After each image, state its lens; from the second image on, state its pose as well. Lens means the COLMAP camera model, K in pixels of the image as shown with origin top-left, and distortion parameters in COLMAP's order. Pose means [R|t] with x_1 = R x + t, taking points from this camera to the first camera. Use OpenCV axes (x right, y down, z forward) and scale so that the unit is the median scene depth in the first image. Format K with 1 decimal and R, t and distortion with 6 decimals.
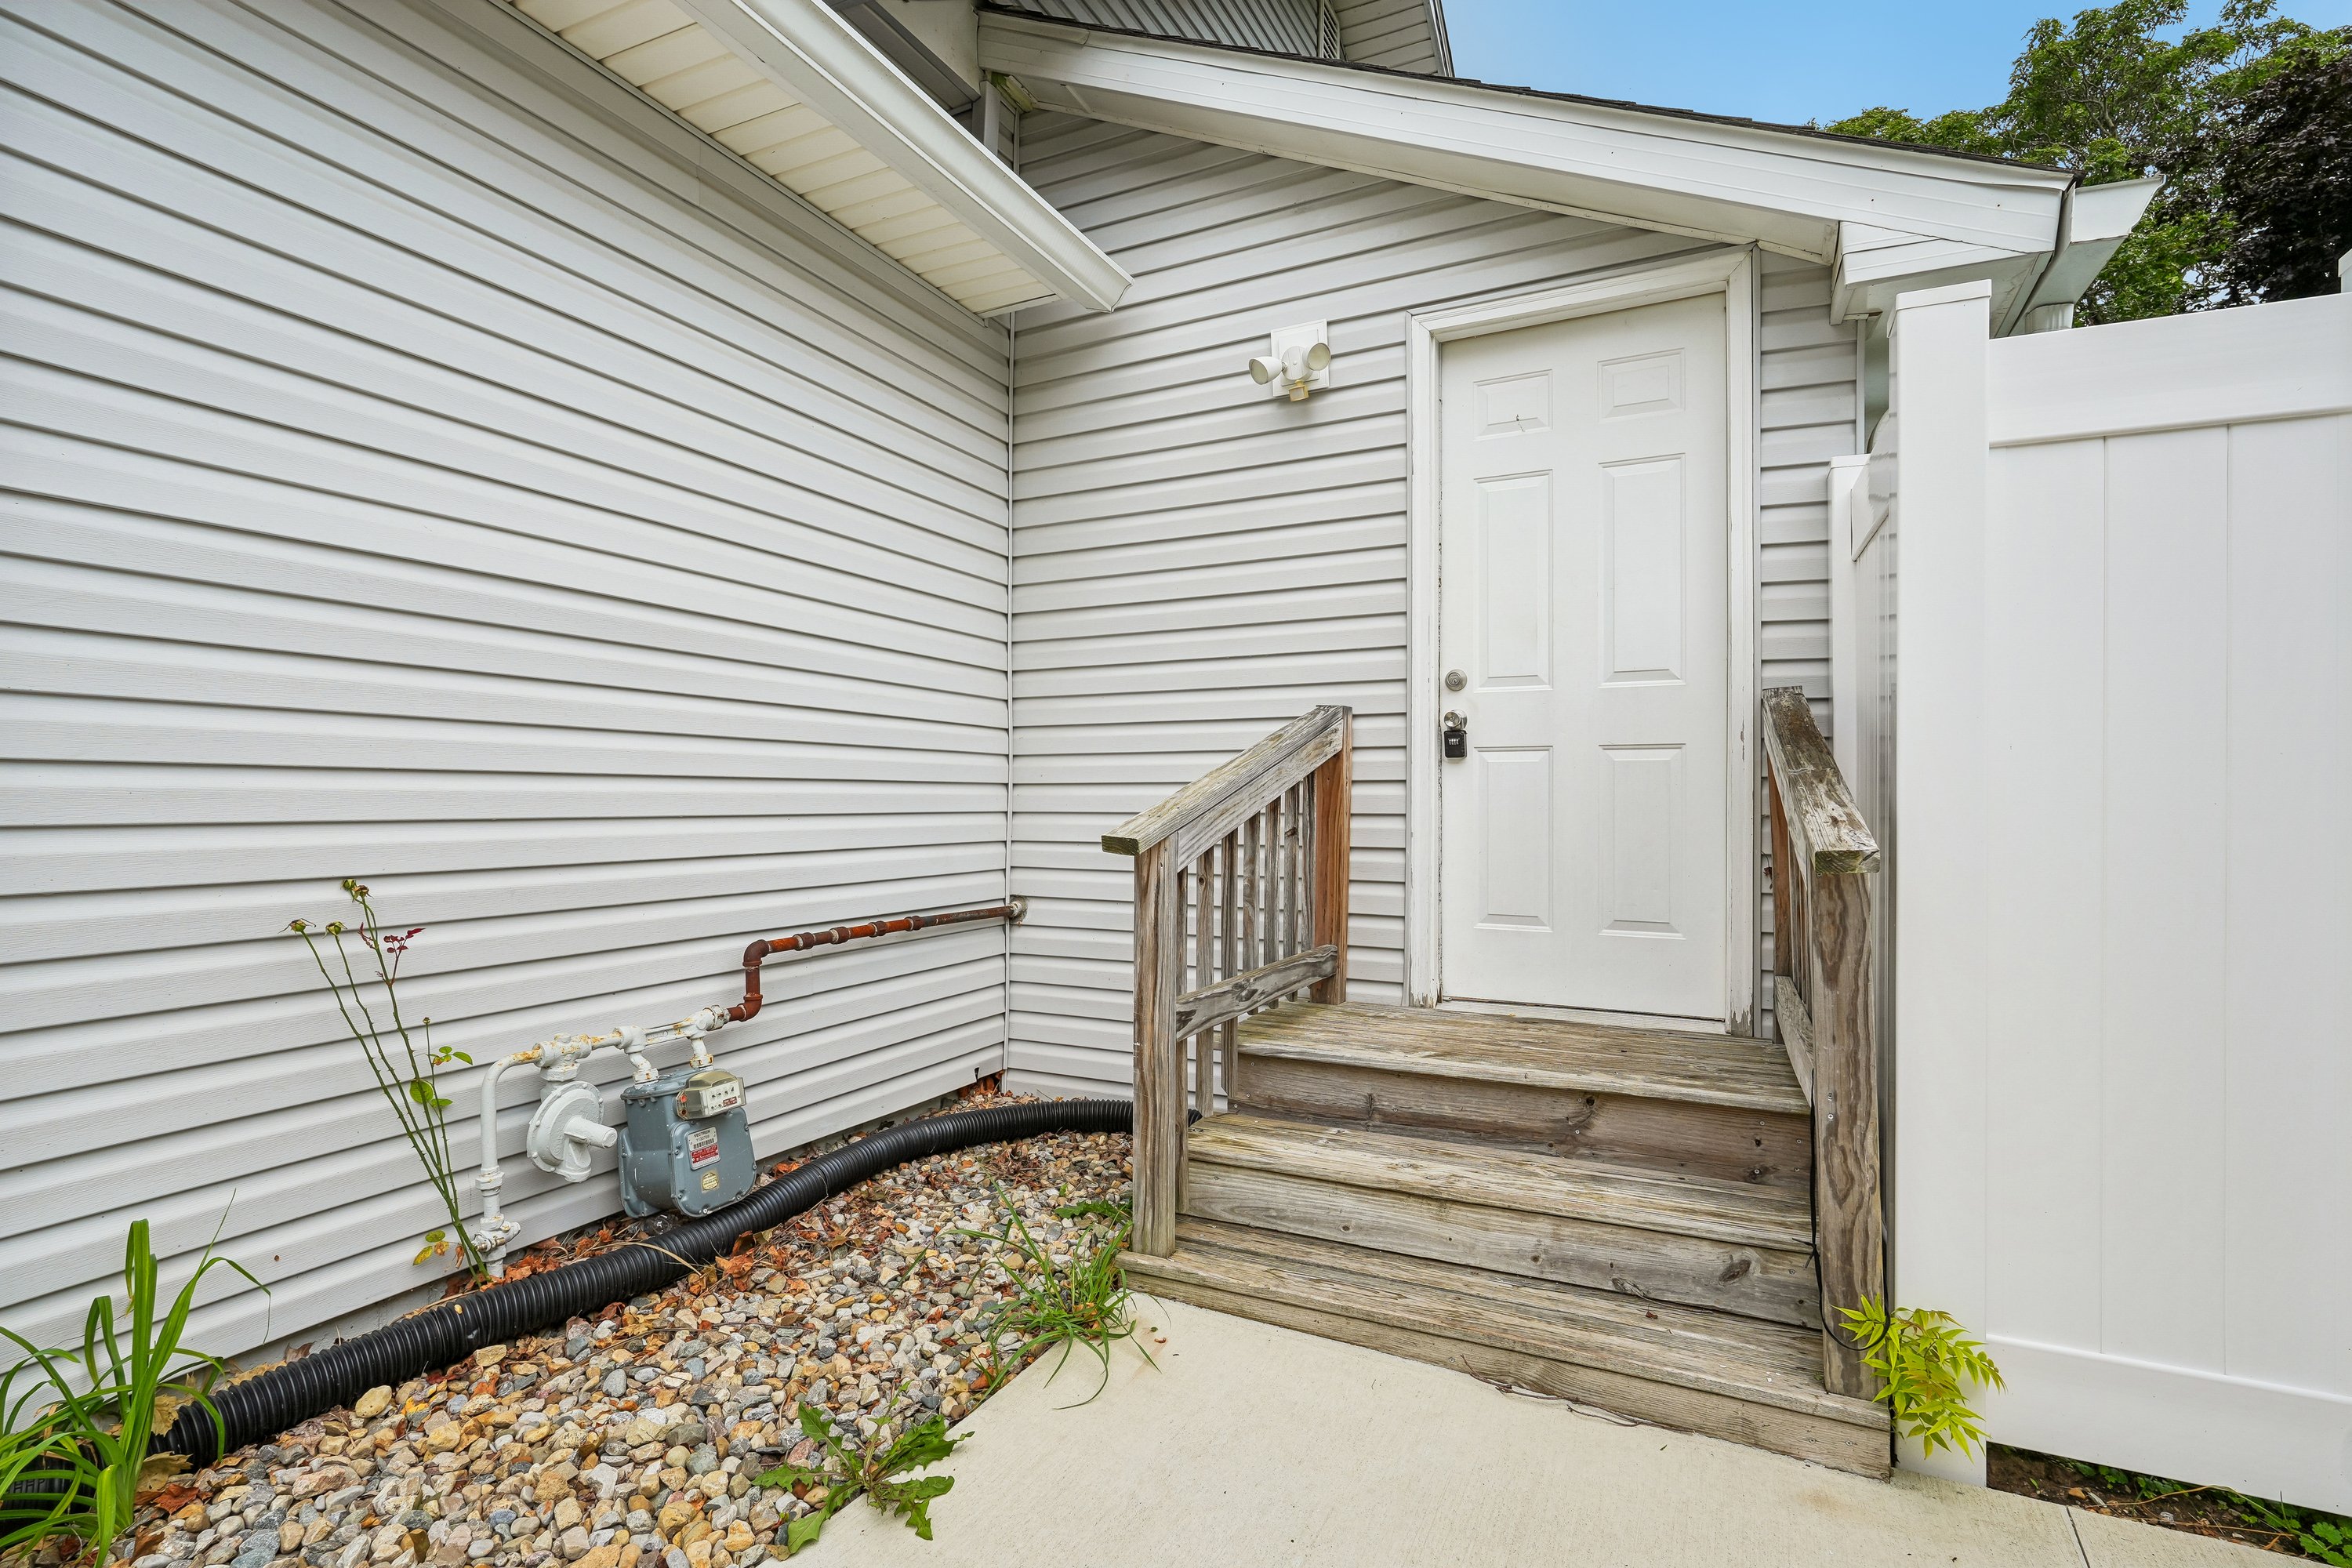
lens RADIAL K [[1123.1, 0, 1177.5], [0, 1123.1, 788.4], [0, 0, 1]] dist [-0.007748, 0.003278]
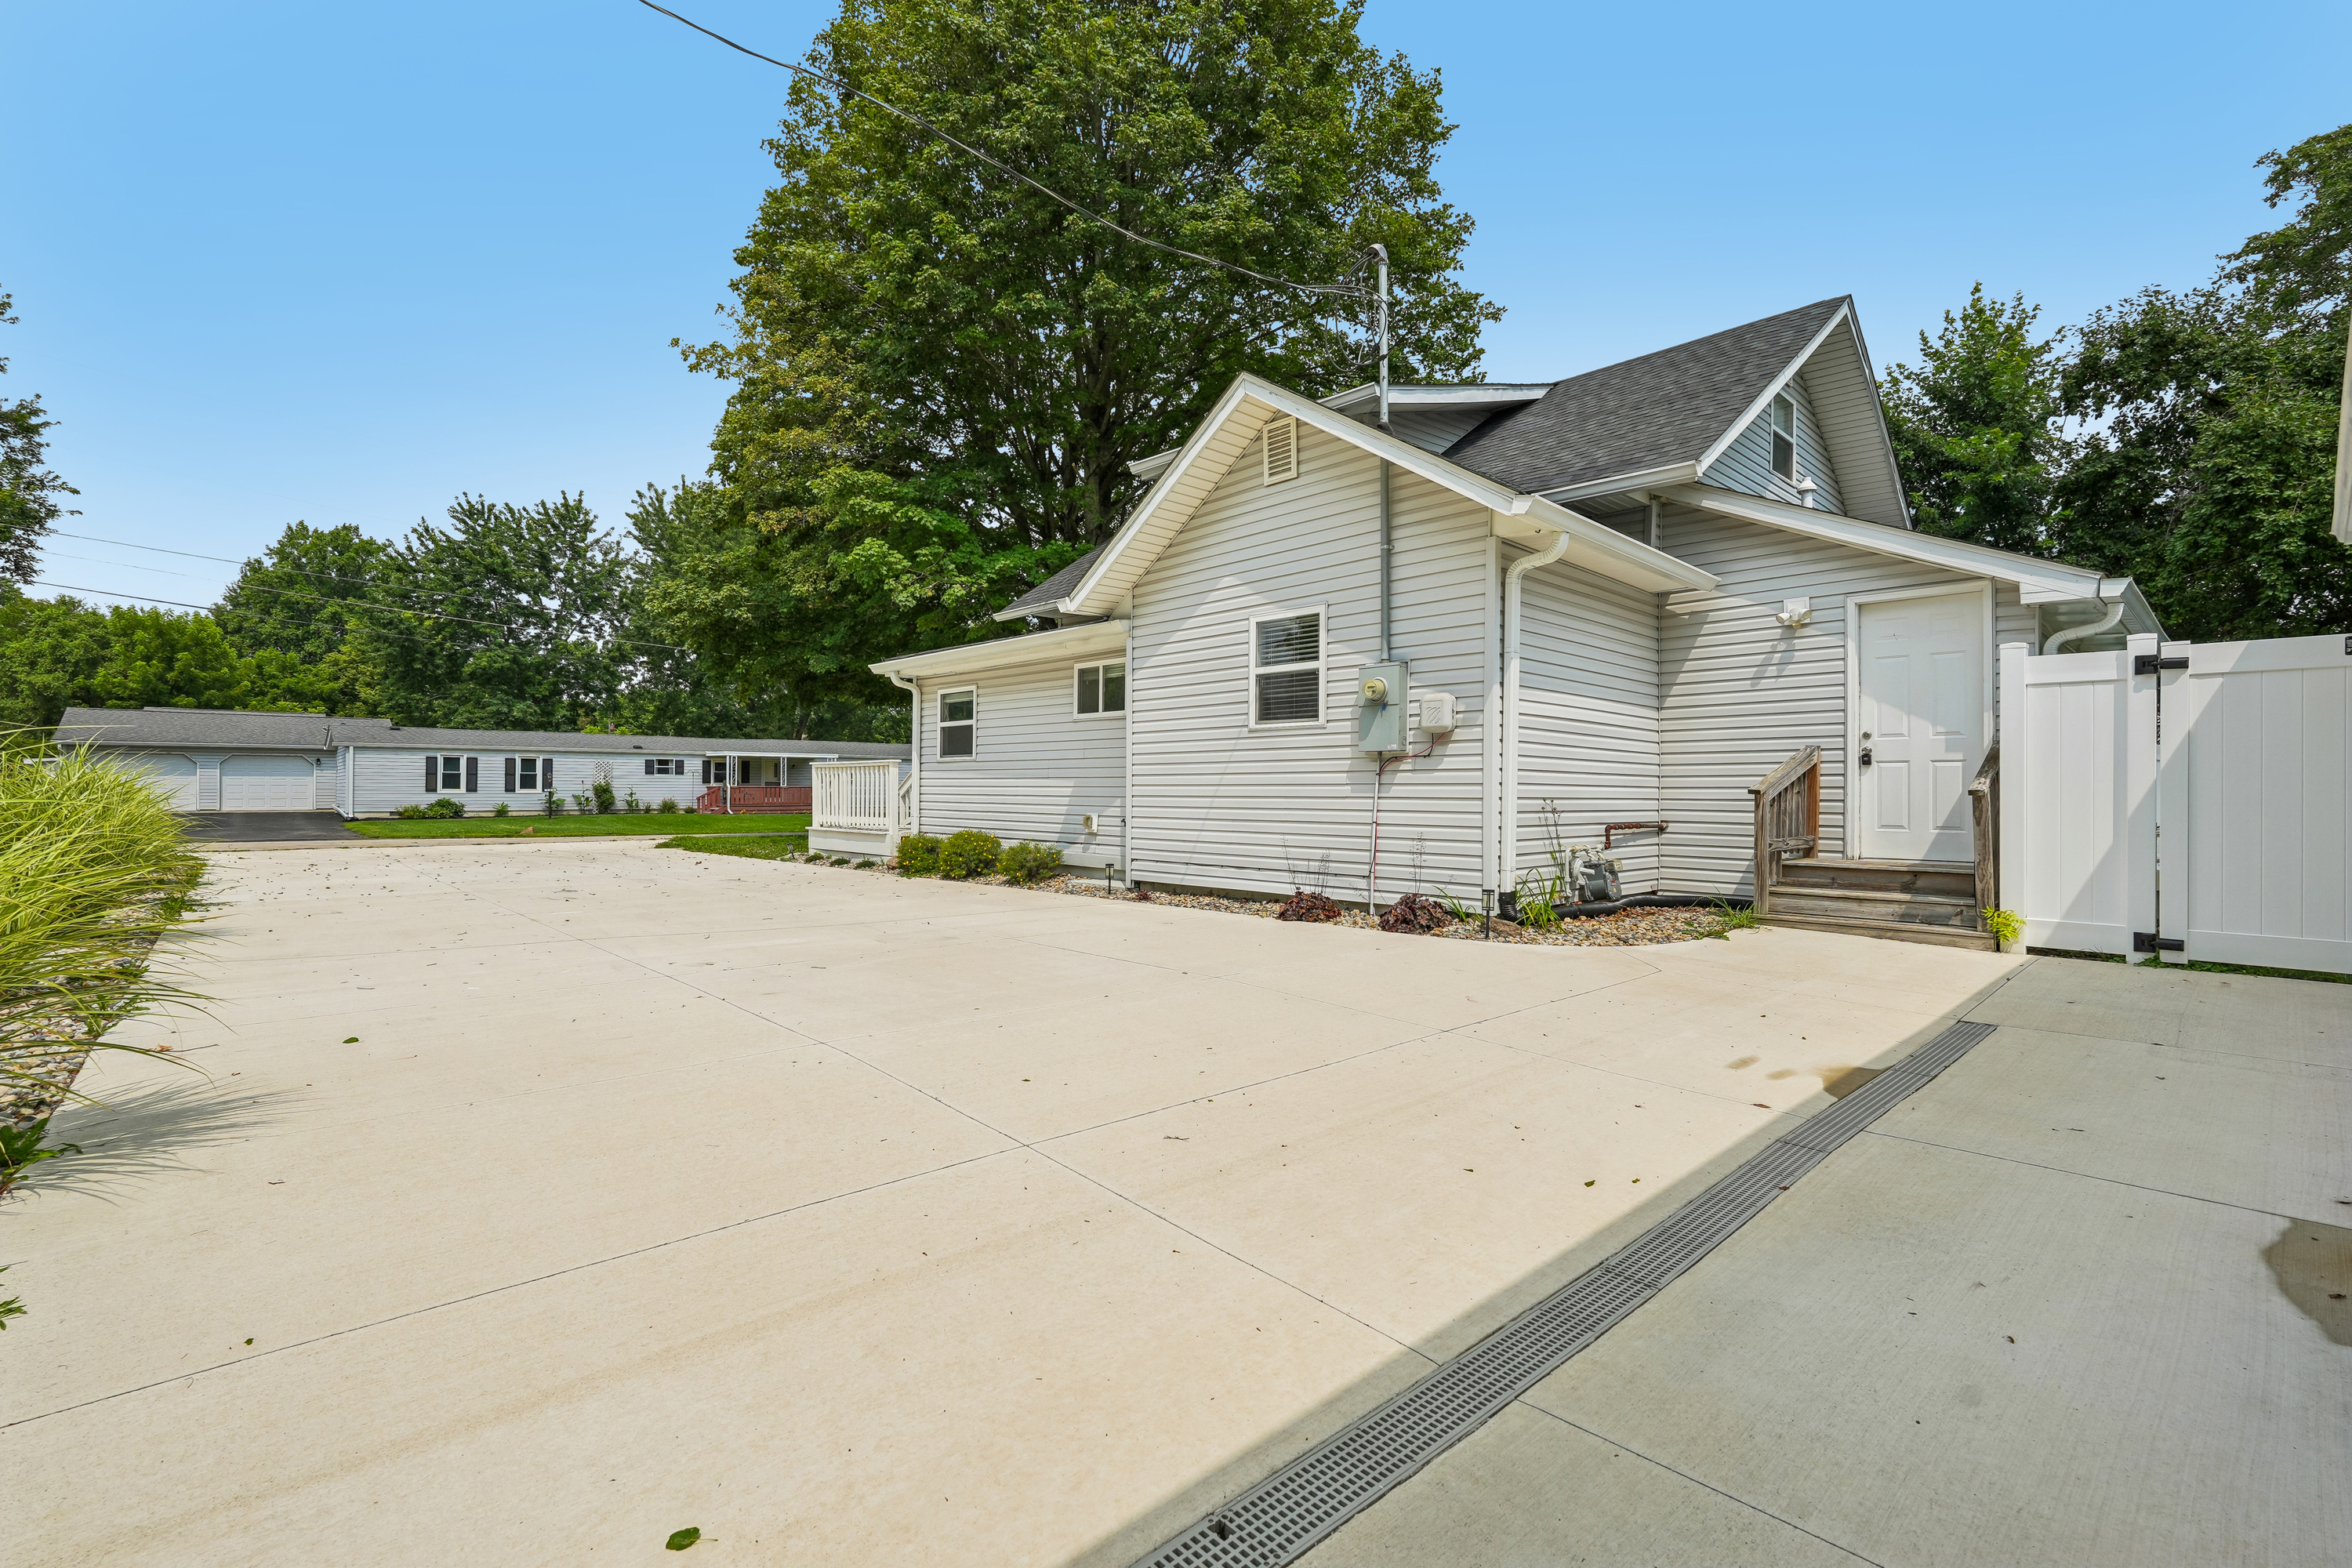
lens RADIAL K [[1029.5, 0, 1181.7], [0, 1029.5, 785.7], [0, 0, 1]] dist [-0.003792, 0.000010]
pose [[0.938850, -0.000911, -0.344325, -0.433305], [0.001475, 0.999998, 0.001376, 0.015633], [0.344323, -0.001800, 0.938850, -1.827309]]
